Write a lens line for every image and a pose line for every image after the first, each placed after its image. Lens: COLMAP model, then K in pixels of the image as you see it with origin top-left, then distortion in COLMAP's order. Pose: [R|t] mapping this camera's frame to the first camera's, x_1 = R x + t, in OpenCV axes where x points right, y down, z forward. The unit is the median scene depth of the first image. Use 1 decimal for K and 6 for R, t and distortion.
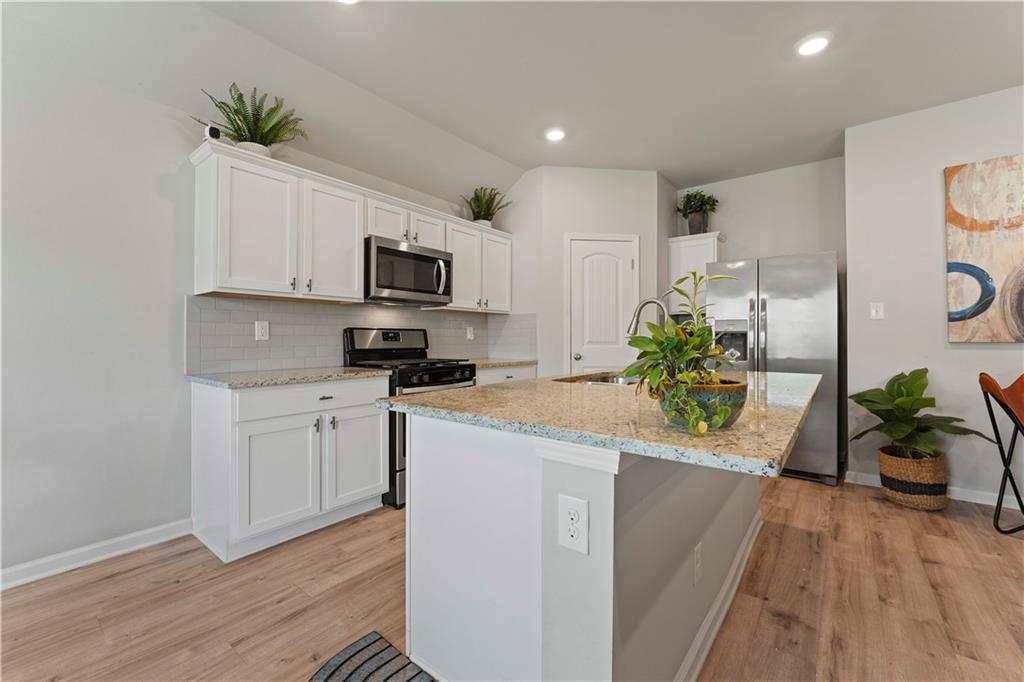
lens RADIAL K [[421.7, 0, 508.3], [0, 421.7, 335.5], [0, 0, 1]] dist [0.001977, 0.000277]
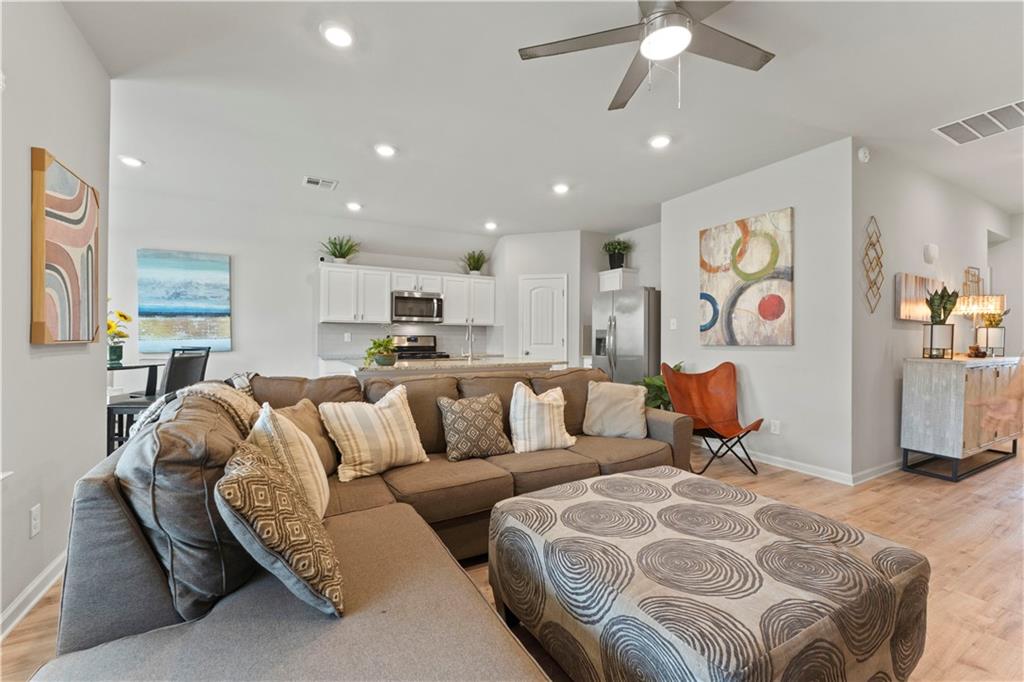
lens RADIAL K [[421.7, 0, 516.4], [0, 421.7, 342.7], [0, 0, 1]] dist [0.001977, 0.000277]
pose [[0.924083, 0.006039, -0.382144, 0.919401], [-0.000381, 0.999889, 0.014881, -0.013817], [0.382191, -0.013606, 0.923983, -0.609933]]
